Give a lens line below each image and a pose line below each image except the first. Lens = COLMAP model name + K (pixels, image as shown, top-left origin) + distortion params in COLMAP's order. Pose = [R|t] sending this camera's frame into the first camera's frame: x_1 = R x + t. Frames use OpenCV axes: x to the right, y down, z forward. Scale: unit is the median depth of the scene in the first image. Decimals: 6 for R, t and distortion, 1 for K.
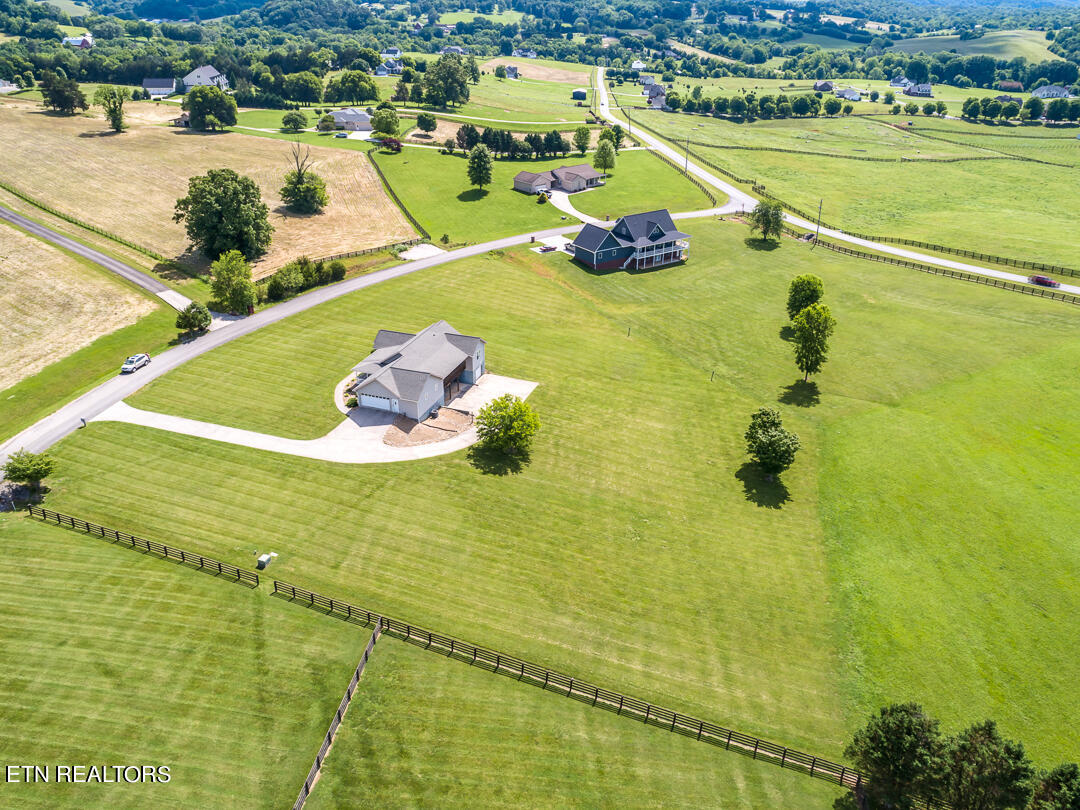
lens RADIAL K [[808.8, 0, 545.7], [0, 808.8, 408.6], [0, 0, 1]] dist [-0.026512, 0.011678]
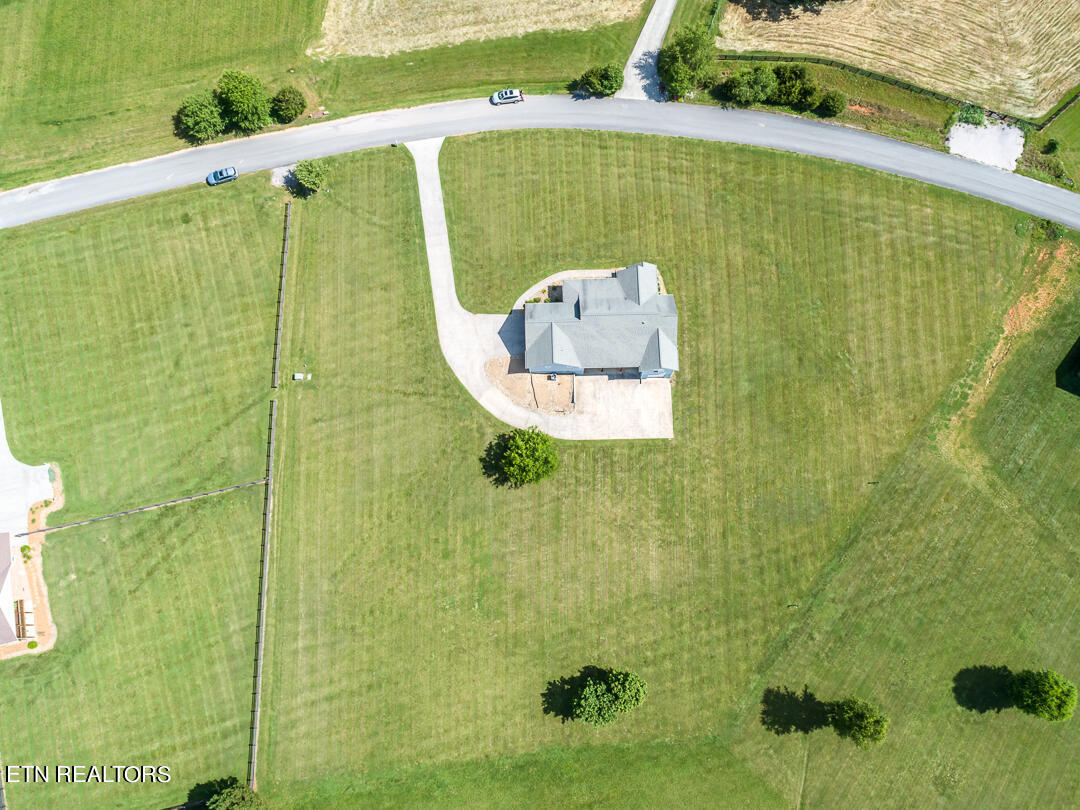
lens RADIAL K [[808.8, 0, 545.7], [0, 808.8, 408.6], [0, 0, 1]] dist [-0.026512, 0.011678]
pose [[0.346888, 0.906161, -0.241952, 0.043245], [-0.422862, 0.381367, 0.822038, -0.237410], [0.837172, -0.182843, 0.515473, 0.120884]]
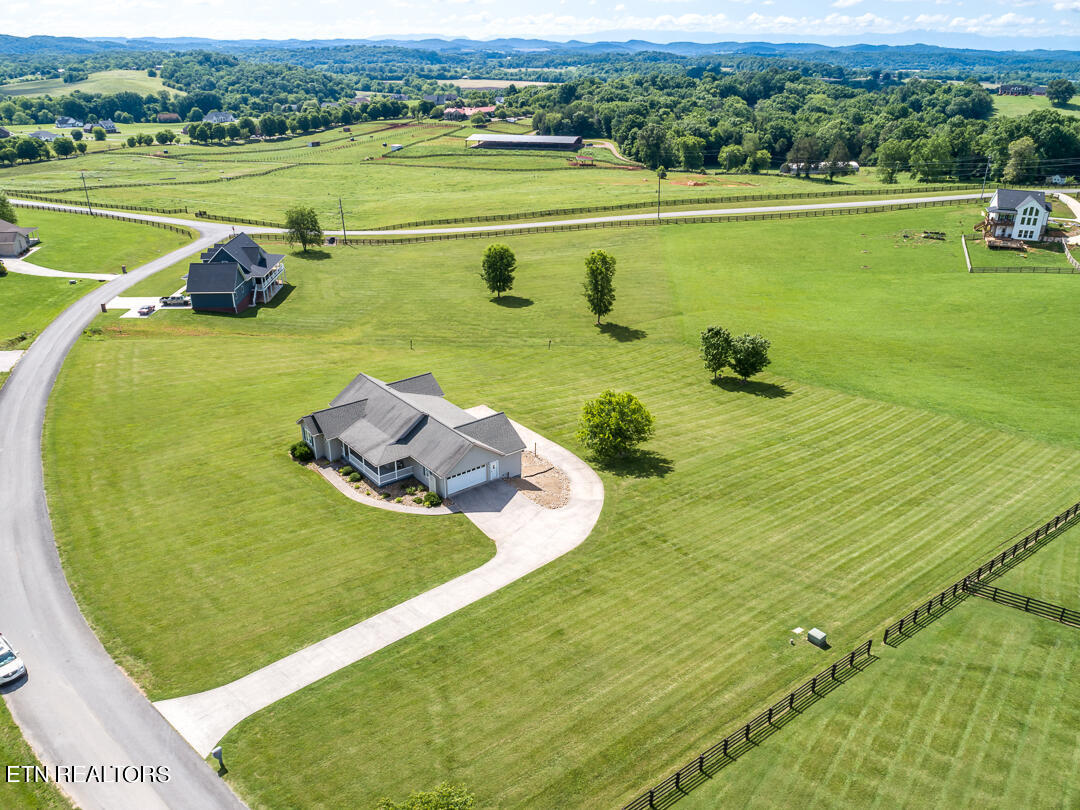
lens RADIAL K [[808.8, 0, 545.7], [0, 808.8, 408.6], [0, 0, 1]] dist [-0.026512, 0.011678]
pose [[0.528249, -0.350316, 0.773454, -0.189791], [0.390163, 0.909204, 0.145329, -0.038111], [-0.754139, 0.225004, 0.616966, 0.138577]]
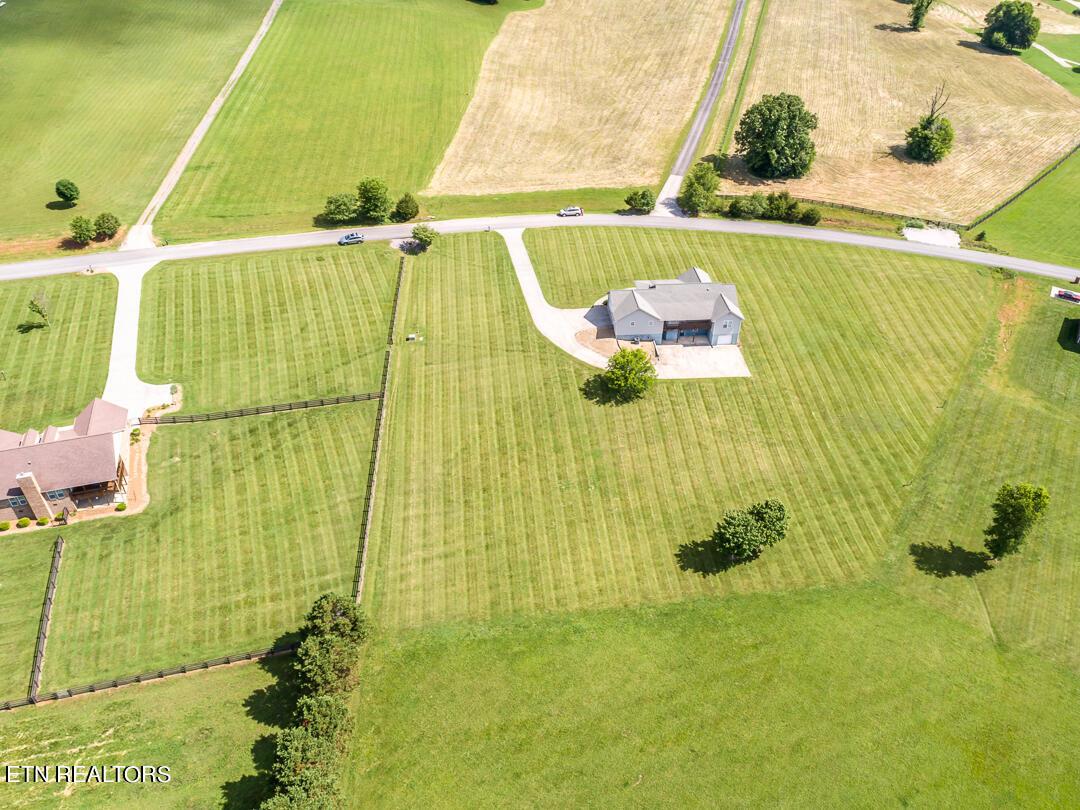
lens RADIAL K [[808.8, 0, 545.7], [0, 808.8, 408.6], [0, 0, 1]] dist [-0.026512, 0.011678]
pose [[0.406436, 0.551507, -0.728457, 0.208324], [-0.429415, 0.819039, 0.380498, -0.087395], [0.806482, 0.158162, 0.569712, 0.059968]]
